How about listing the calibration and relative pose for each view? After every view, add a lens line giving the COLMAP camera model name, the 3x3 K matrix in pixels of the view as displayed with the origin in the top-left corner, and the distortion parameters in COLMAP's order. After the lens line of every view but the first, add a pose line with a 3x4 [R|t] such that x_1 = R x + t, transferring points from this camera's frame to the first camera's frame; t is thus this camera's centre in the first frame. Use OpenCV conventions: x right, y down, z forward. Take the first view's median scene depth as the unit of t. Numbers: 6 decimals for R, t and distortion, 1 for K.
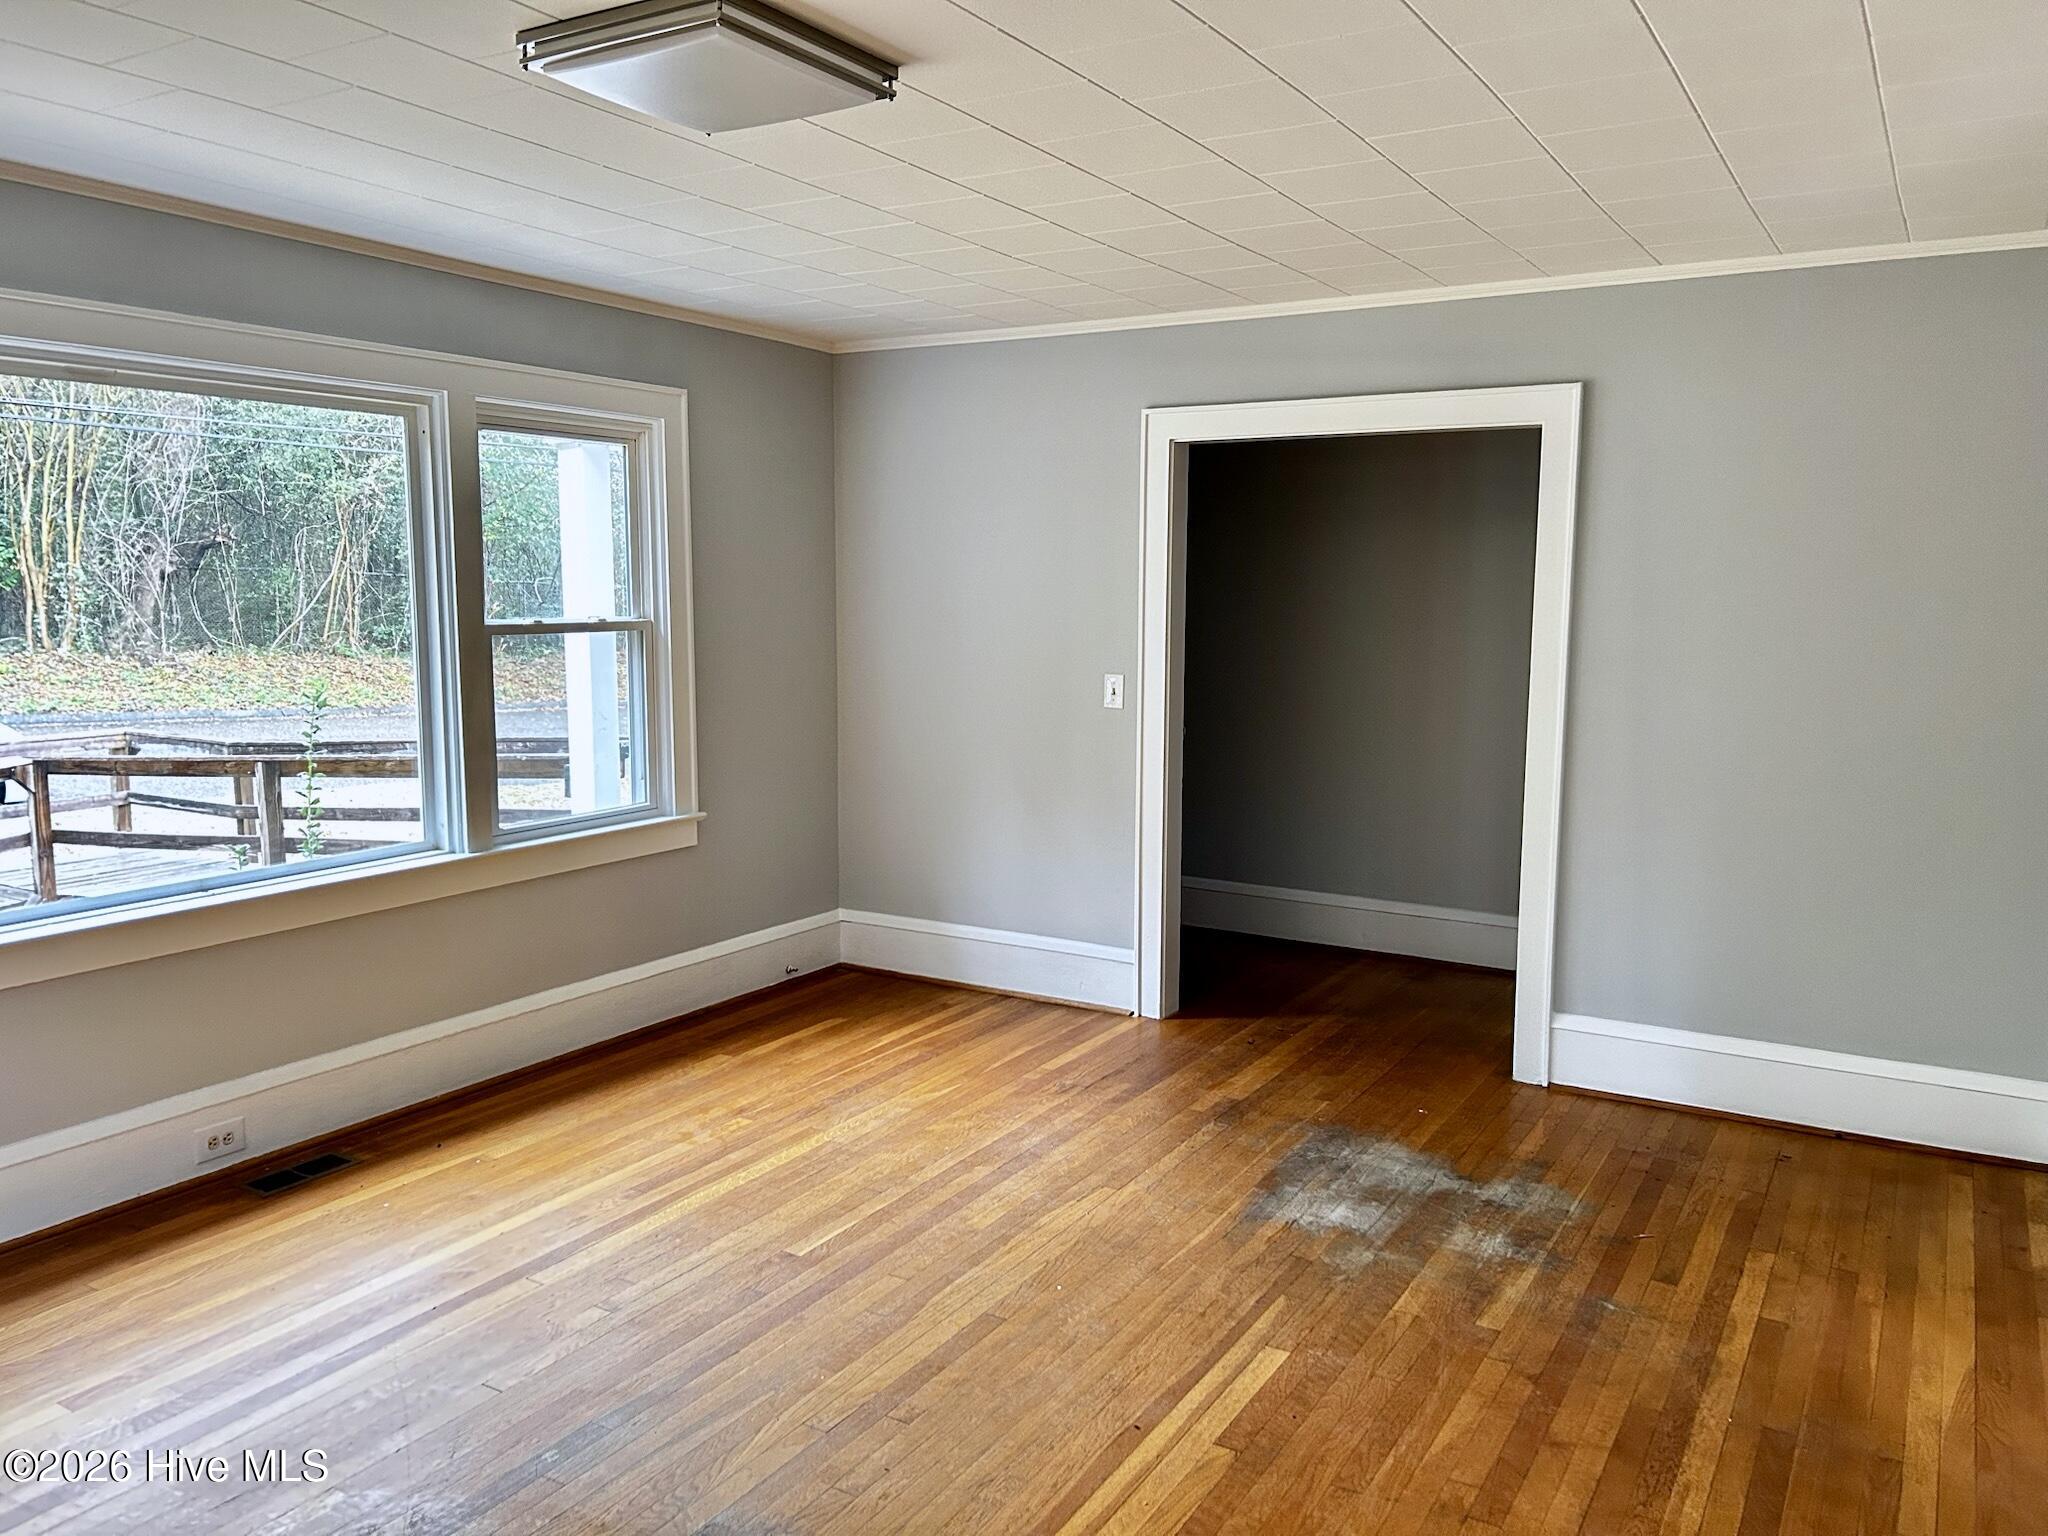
lens RADIAL K [[1551.7, 0, 1014.5], [0, 1551.7, 773.8], [0, 0, 1]] dist [0.031350, -0.016191]
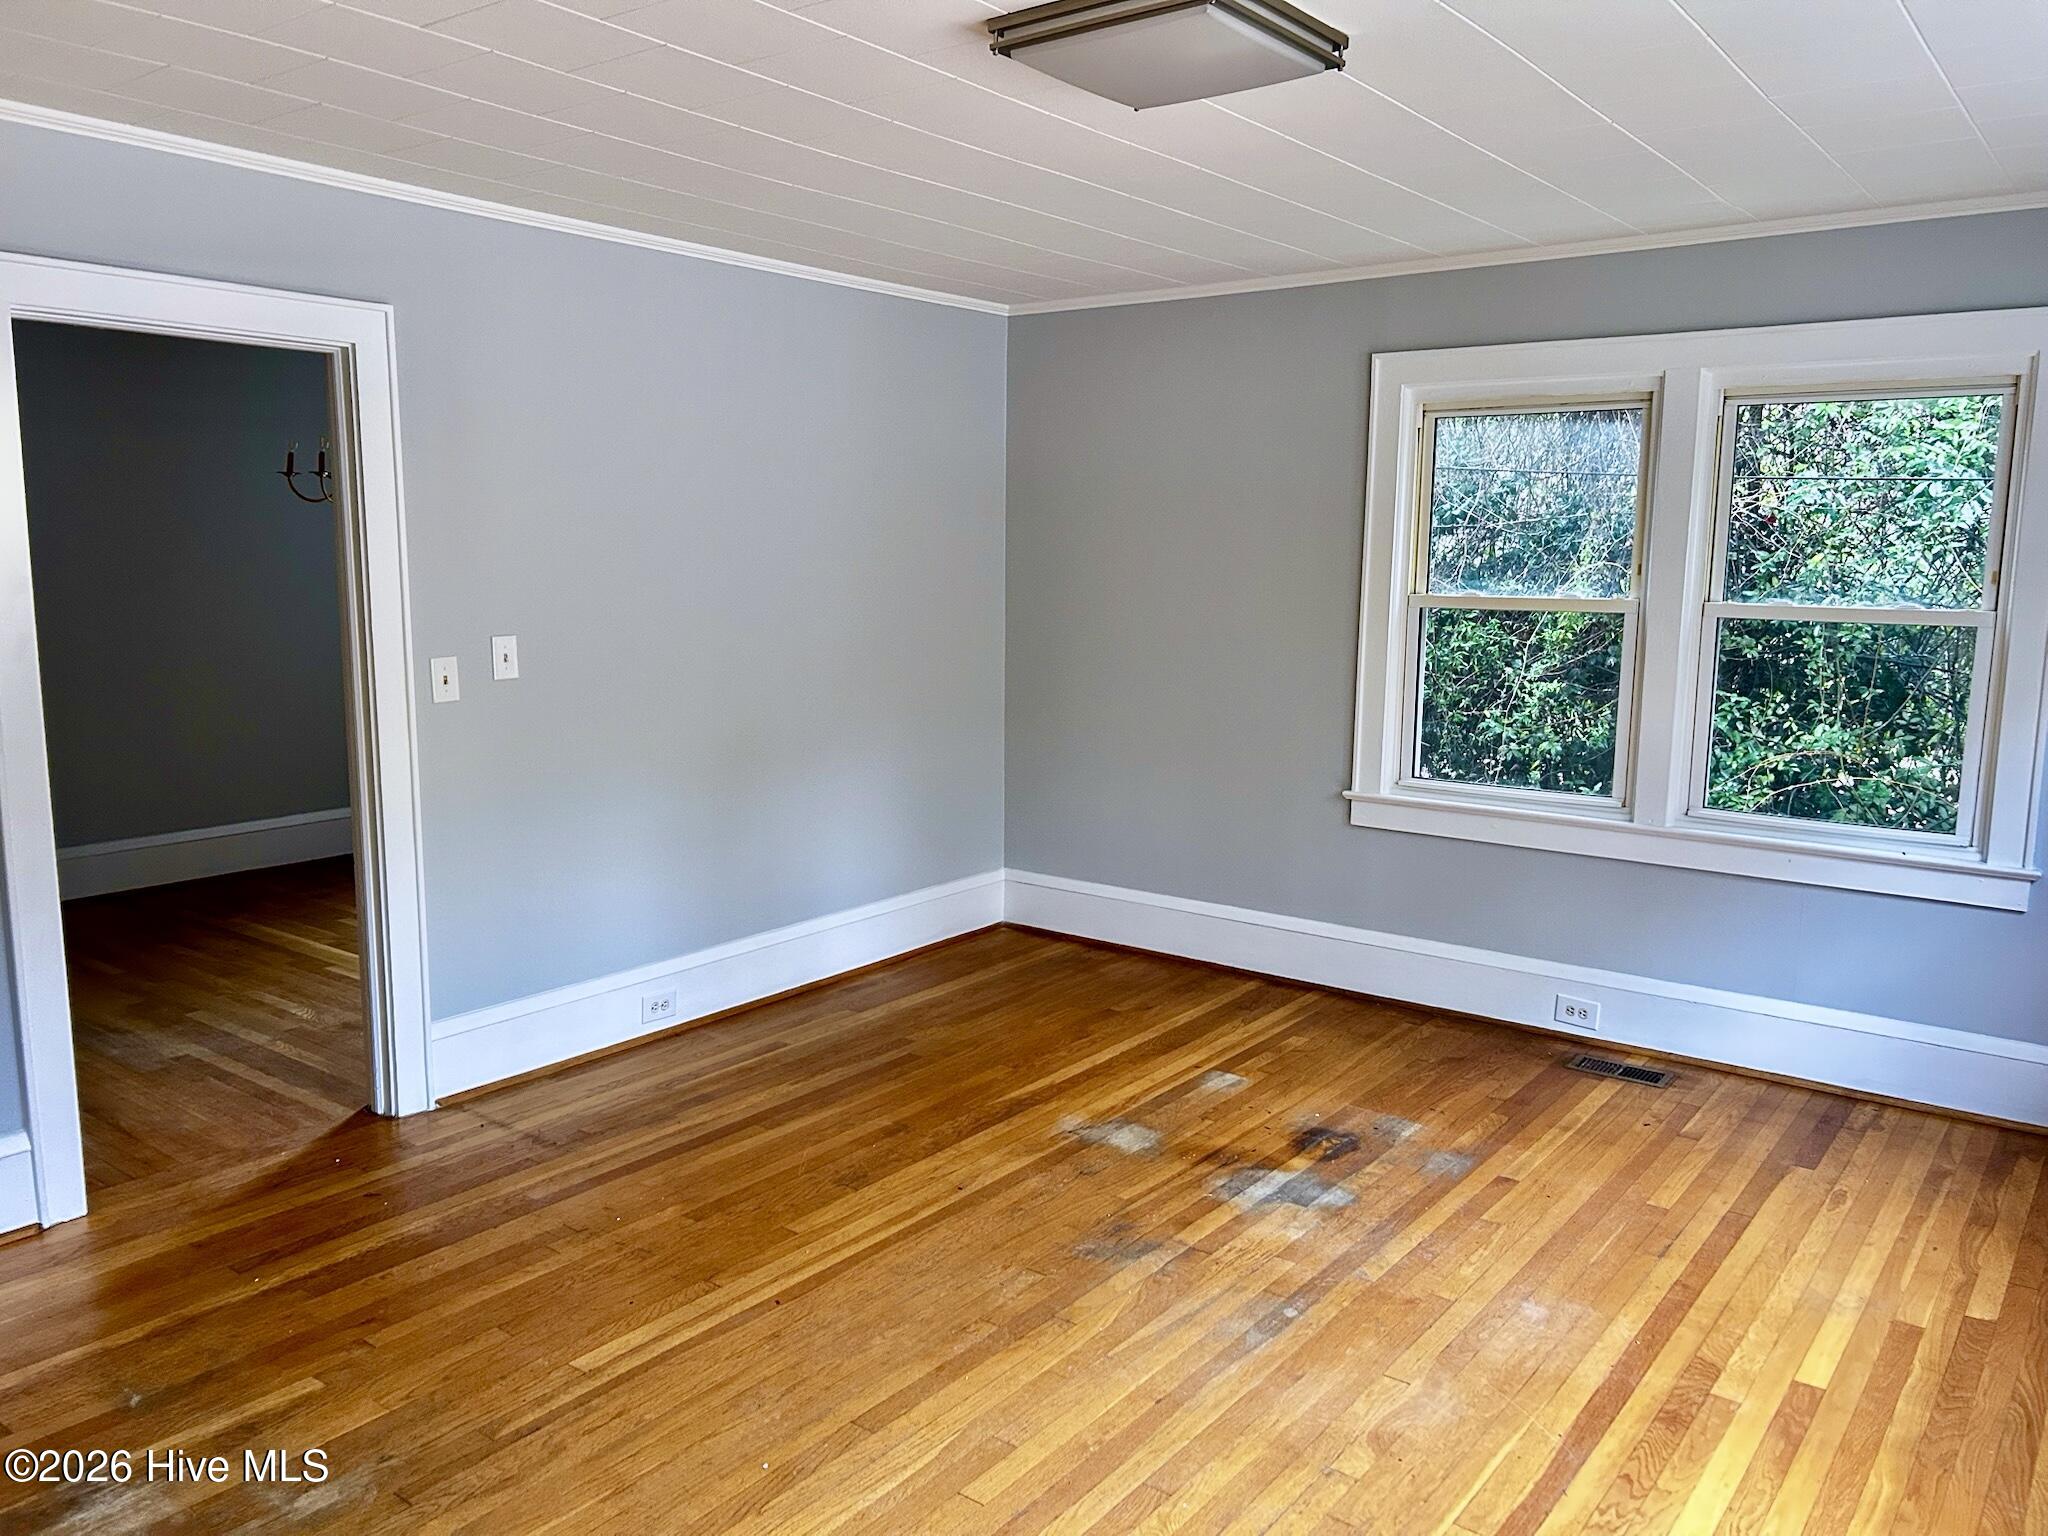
lens RADIAL K [[1551.7, 0, 1019.9], [0, 1551.7, 768.0], [0, 0, 1]] dist [0.031350, -0.016191]
pose [[-0.993610, -0.038376, 0.106148, -0.194525], [-0.006705, 0.958835, 0.283885, -0.263489], [-0.112673, 0.281359, -0.952965, 1.904161]]
